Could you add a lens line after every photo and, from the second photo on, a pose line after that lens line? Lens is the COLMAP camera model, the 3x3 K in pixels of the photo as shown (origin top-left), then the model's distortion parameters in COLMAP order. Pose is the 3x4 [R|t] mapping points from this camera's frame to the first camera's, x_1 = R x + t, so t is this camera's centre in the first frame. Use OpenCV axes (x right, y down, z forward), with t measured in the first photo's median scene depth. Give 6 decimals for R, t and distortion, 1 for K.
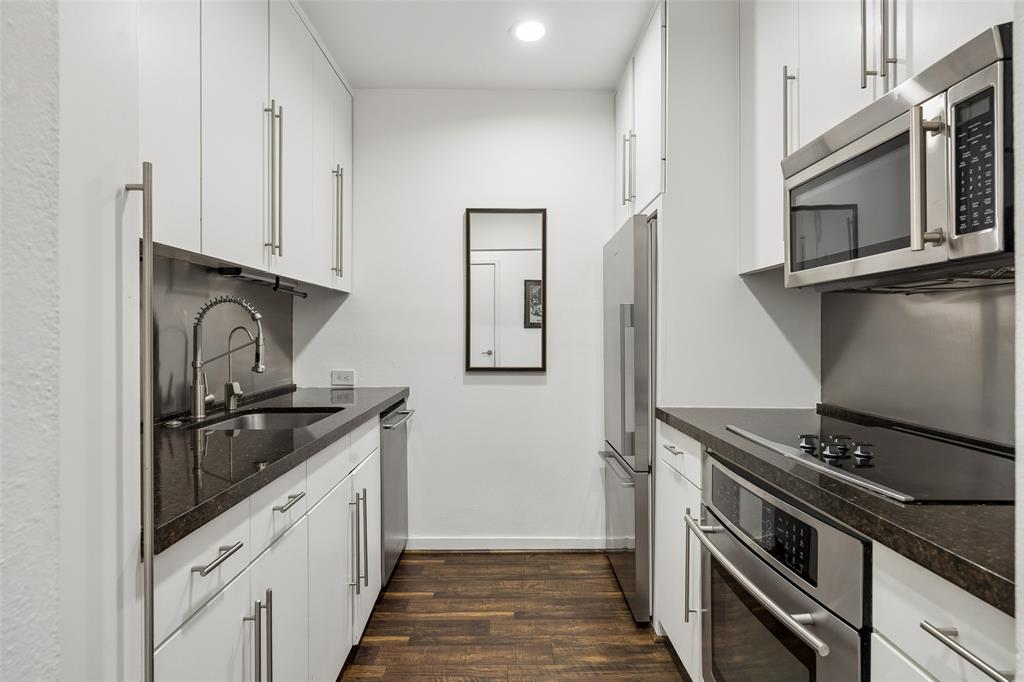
lens RADIAL K [[532.5, 0, 514.0], [0, 532.5, 339.2], [0, 0, 1]] dist [0.005337, -0.000109]
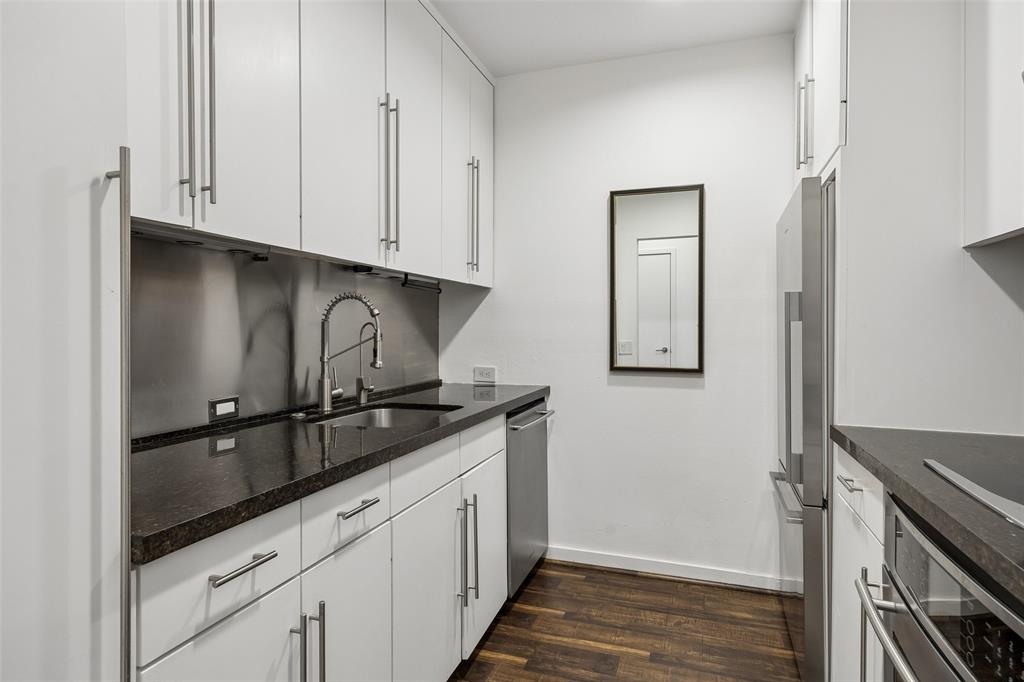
lens RADIAL K [[532.5, 0, 538.0], [0, 532.5, 333.8], [0, 0, 1]] dist [0.005337, -0.000109]
pose [[0.945324, 0.002923, -0.326120, 0.114968], [-0.003553, 0.999993, -0.001335, -0.001707], [0.326114, 0.002421, 0.945328, 0.130646]]
